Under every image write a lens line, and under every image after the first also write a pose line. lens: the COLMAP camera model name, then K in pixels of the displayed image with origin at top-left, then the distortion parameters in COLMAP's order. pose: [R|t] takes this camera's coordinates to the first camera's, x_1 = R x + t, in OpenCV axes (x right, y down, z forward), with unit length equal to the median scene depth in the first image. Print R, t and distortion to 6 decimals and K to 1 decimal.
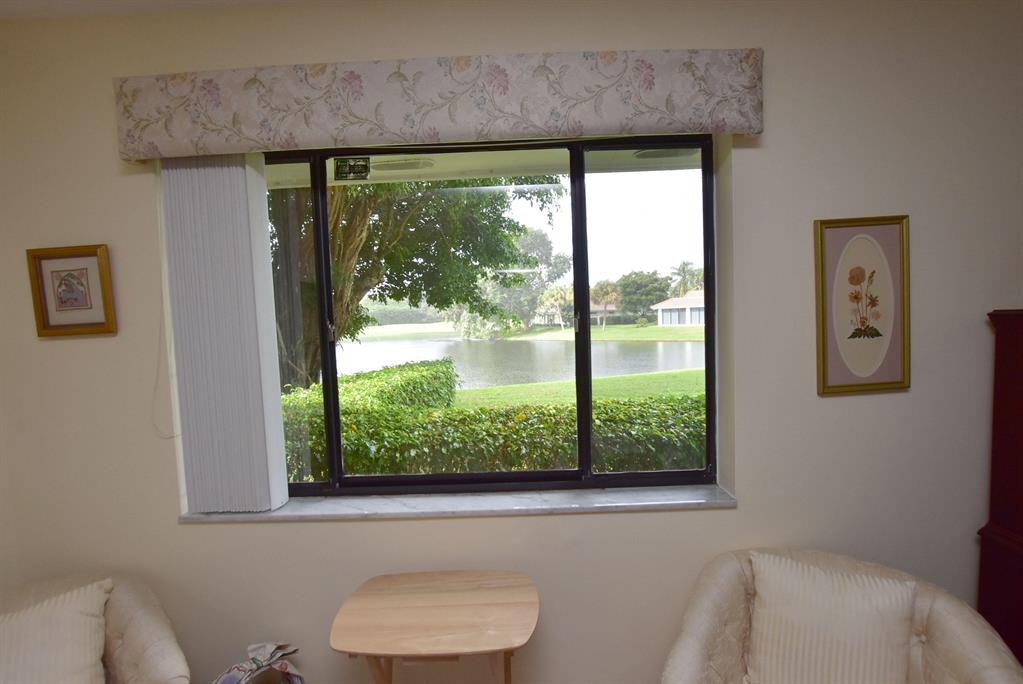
lens RADIAL K [[447.6, 0, 517.9], [0, 447.6, 344.4], [0, 0, 1]] dist [-0.042197, 0.006408]
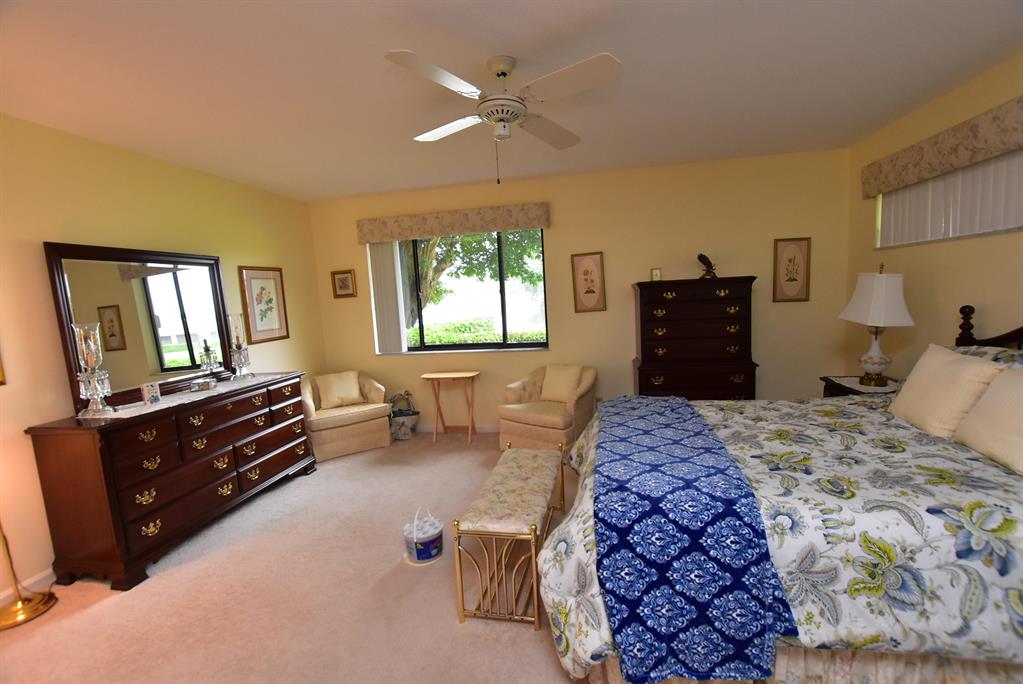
lens RADIAL K [[447.6, 0, 517.9], [0, 447.6, 344.4], [0, 0, 1]] dist [-0.042197, 0.006408]
pose [[0.983292, 0.001227, -0.182033, 0.764801], [0.010507, 0.997928, 0.063479, 0.115551], [0.181734, -0.064331, 0.981241, -1.828471]]
